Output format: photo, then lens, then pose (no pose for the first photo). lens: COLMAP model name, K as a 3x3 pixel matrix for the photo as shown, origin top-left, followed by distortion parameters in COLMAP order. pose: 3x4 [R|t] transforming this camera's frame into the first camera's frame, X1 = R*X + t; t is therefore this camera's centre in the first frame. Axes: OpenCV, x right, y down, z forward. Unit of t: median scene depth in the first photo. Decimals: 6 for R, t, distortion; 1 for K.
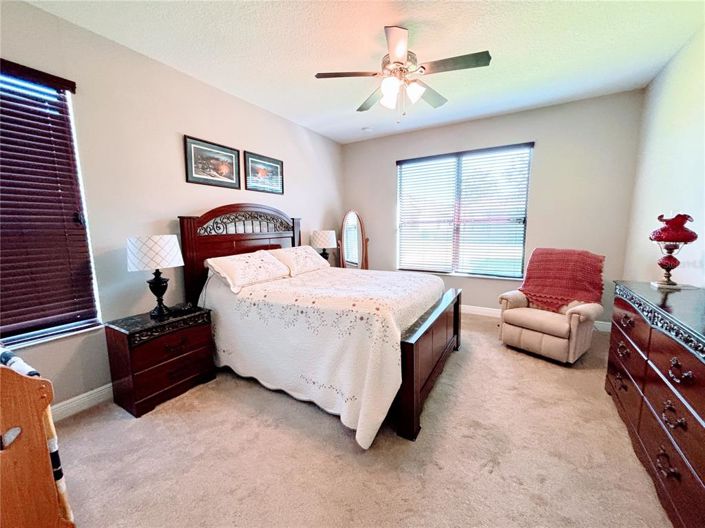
lens RADIAL K [[284.7, 0, 352.8], [0, 284.7, 260.4], [0, 0, 1]] dist [0.001582, -0.000339]
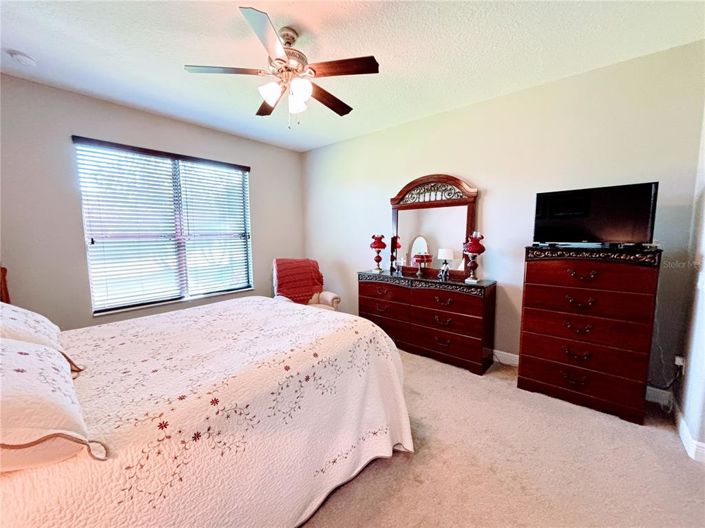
lens RADIAL K [[284.7, 0, 348.3], [0, 284.7, 264.8], [0, 0, 1]] dist [0.001582, -0.000339]
pose [[0.176174, -0.100555, 0.979210, -0.427232], [0.123074, 0.989213, 0.079439, -0.066035], [-0.976635, 0.106521, 0.186650, 0.411261]]
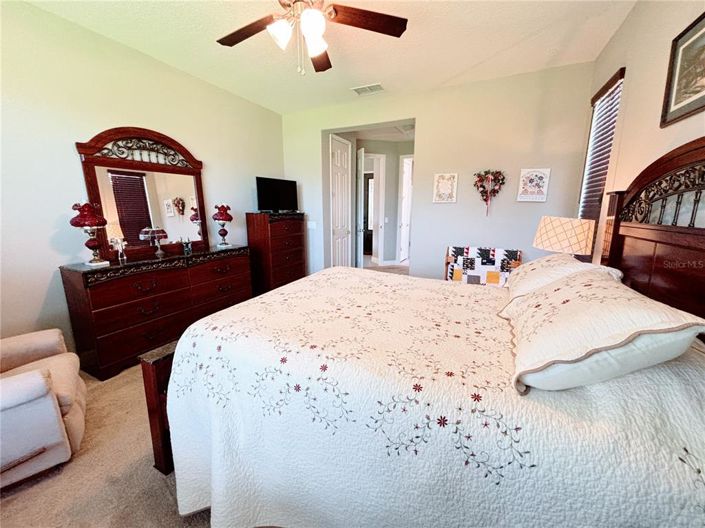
lens RADIAL K [[284.7, 0, 351.6], [0, 284.7, 261.8], [0, 0, 1]] dist [0.001582, -0.000339]
pose [[-0.993720, 0.020242, -0.110045, 0.254322], [-0.014934, 0.950709, 0.309725, -0.181989], [0.110890, 0.309424, -0.944437, 1.361090]]
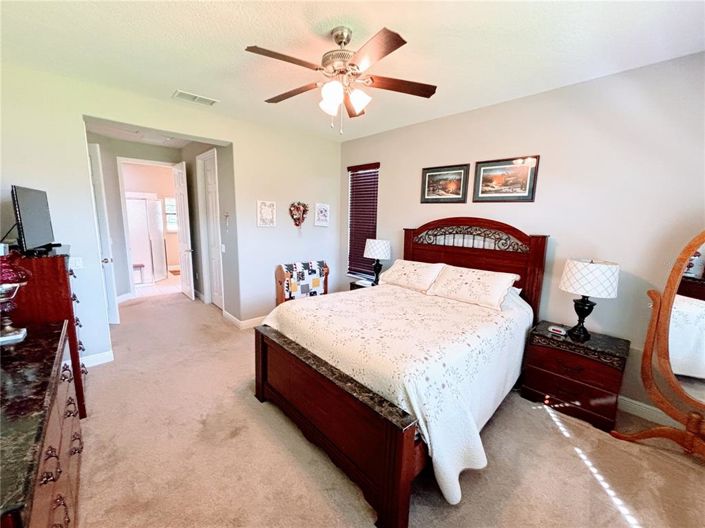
lens RADIAL K [[284.7, 0, 353.0], [0, 284.7, 266.3], [0, 0, 1]] dist [0.001582, -0.000339]
pose [[-0.283352, 0.158442, -0.945837, 0.789147], [-0.145620, 0.967714, 0.205731, -0.202736], [0.947896, 0.196027, -0.251131, 1.025414]]
